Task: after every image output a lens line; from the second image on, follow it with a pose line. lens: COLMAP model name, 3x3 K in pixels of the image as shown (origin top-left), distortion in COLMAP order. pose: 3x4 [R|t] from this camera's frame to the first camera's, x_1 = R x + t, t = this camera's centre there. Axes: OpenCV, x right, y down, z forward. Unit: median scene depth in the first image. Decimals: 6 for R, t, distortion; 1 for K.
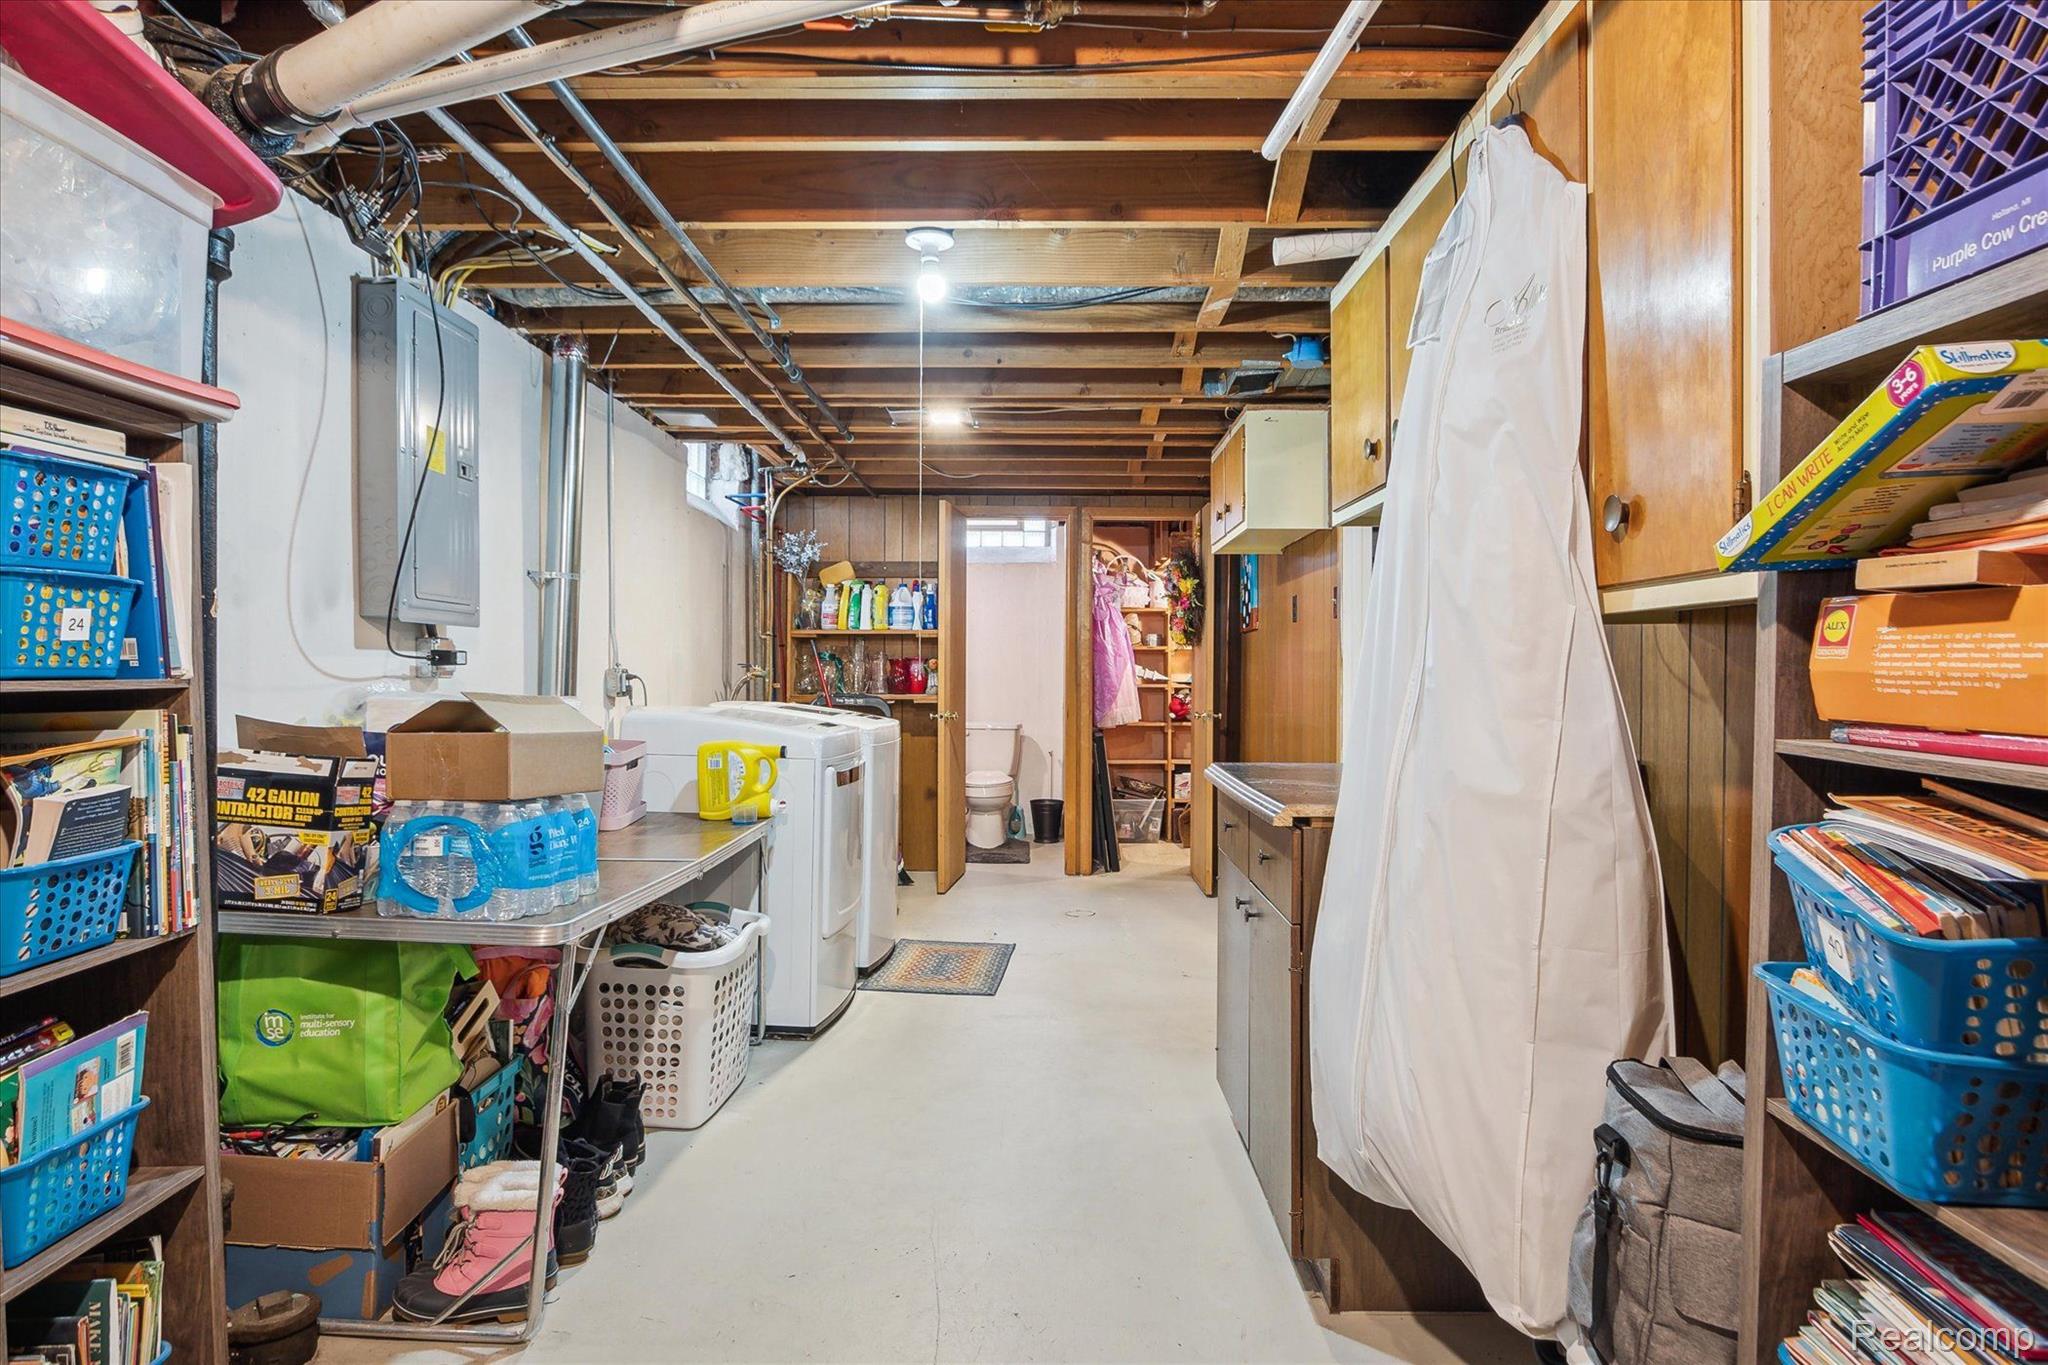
lens RADIAL K [[1163.0, 0, 1034.5], [0, 1163.0, 688.1], [0, 0, 1]] dist [-0.017488, 0.002271]
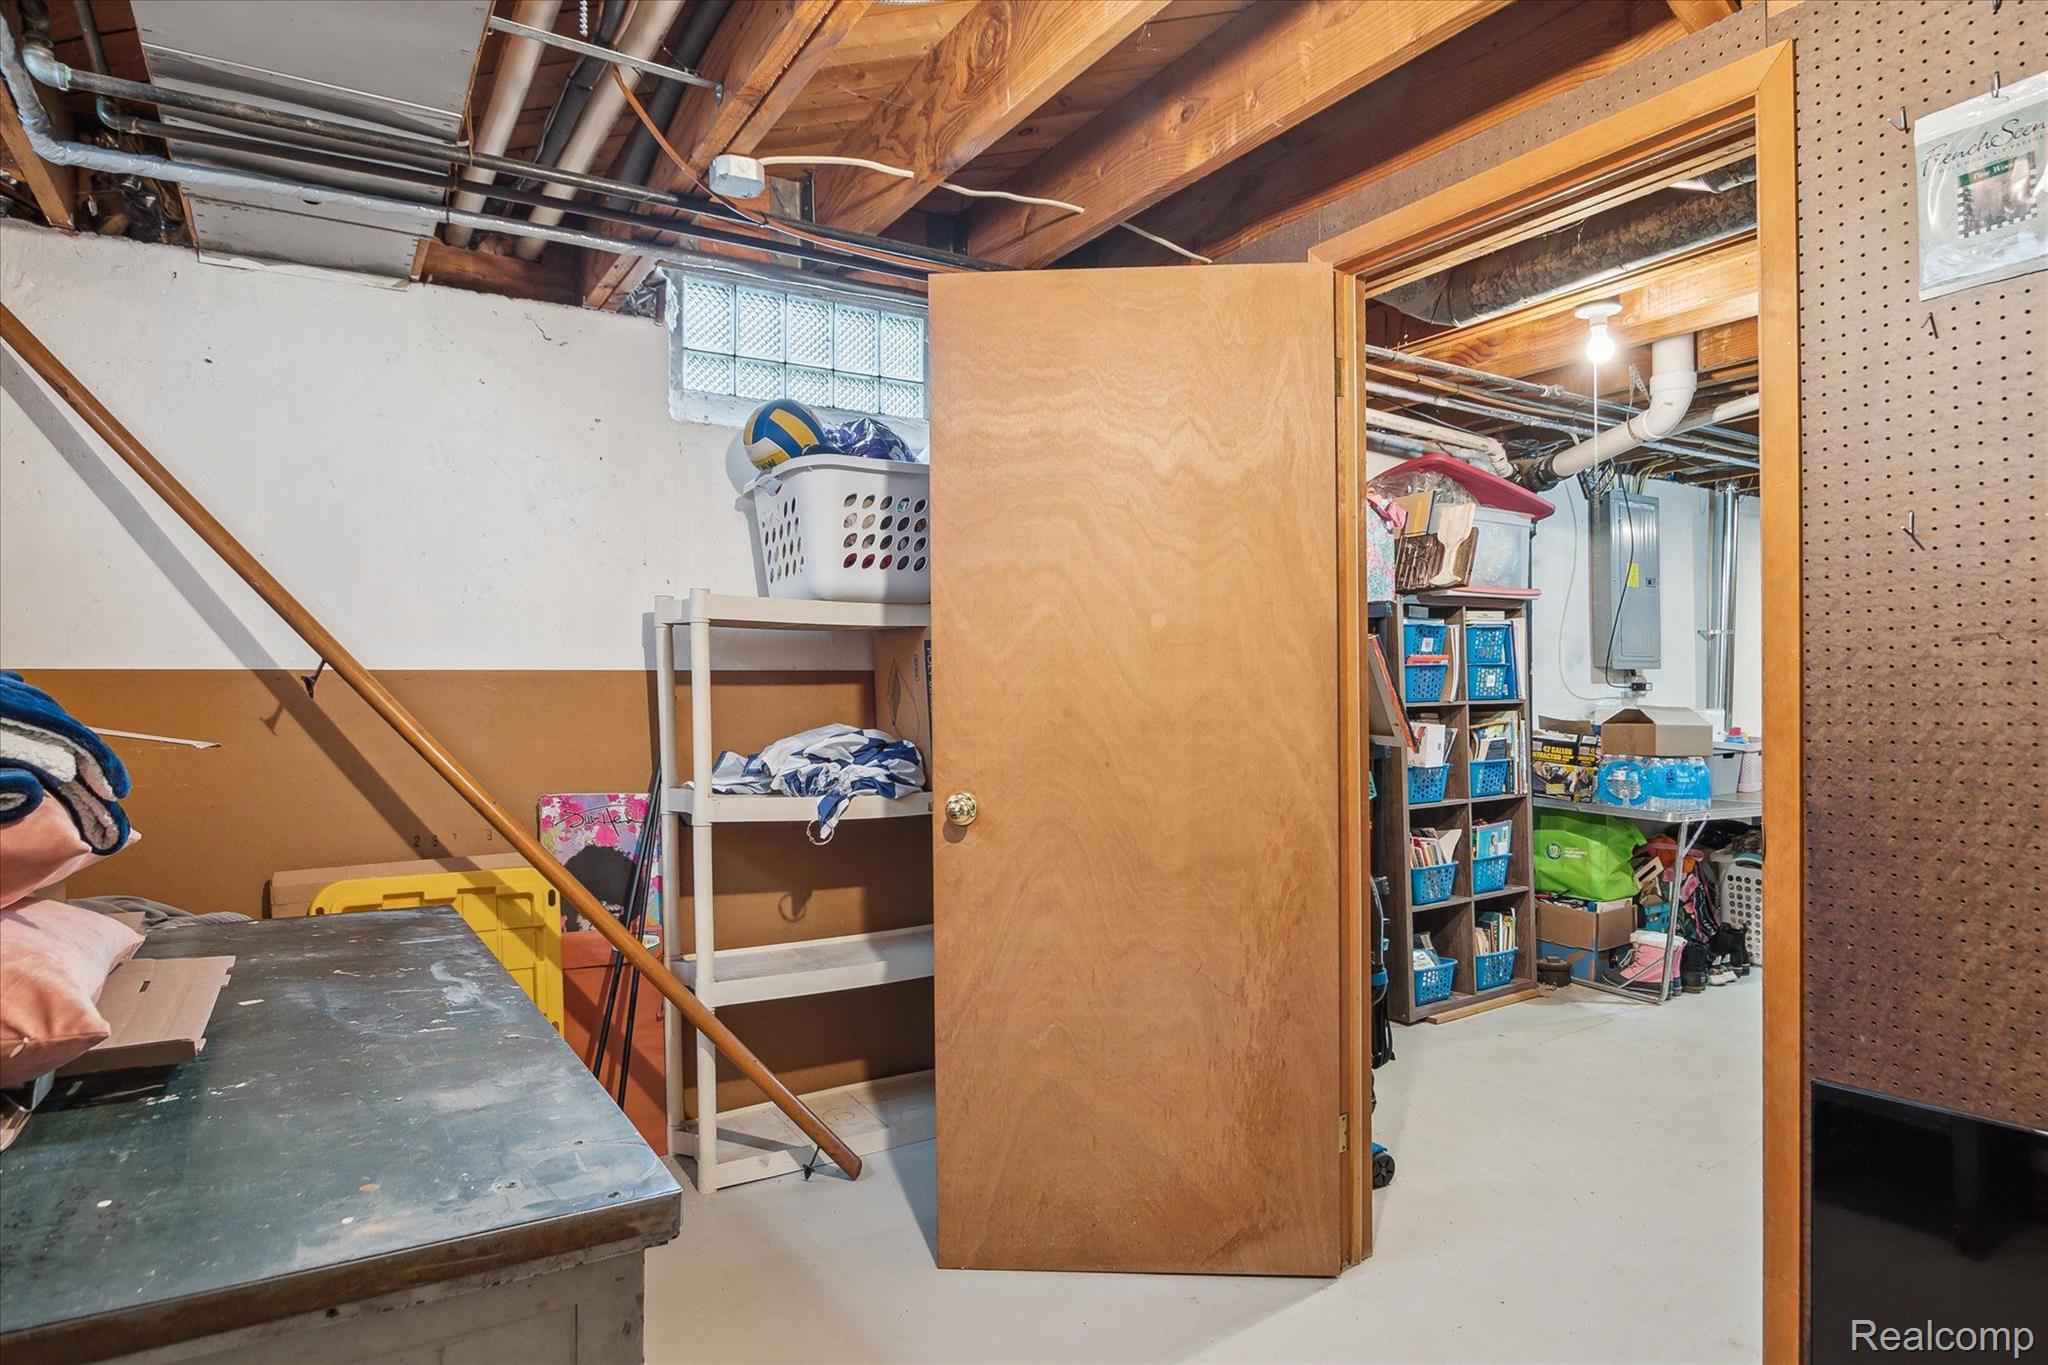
lens RADIAL K [[1163.0, 0, 1035.0], [0, 1163.0, 693.6], [0, 0, 1]] dist [-0.017488, 0.002271]
pose [[0.538569, -0.009656, -0.842526, 0.735802], [-0.000044, 0.999934, -0.011487, 0.007408], [0.842582, 0.006223, 0.538533, -1.123373]]
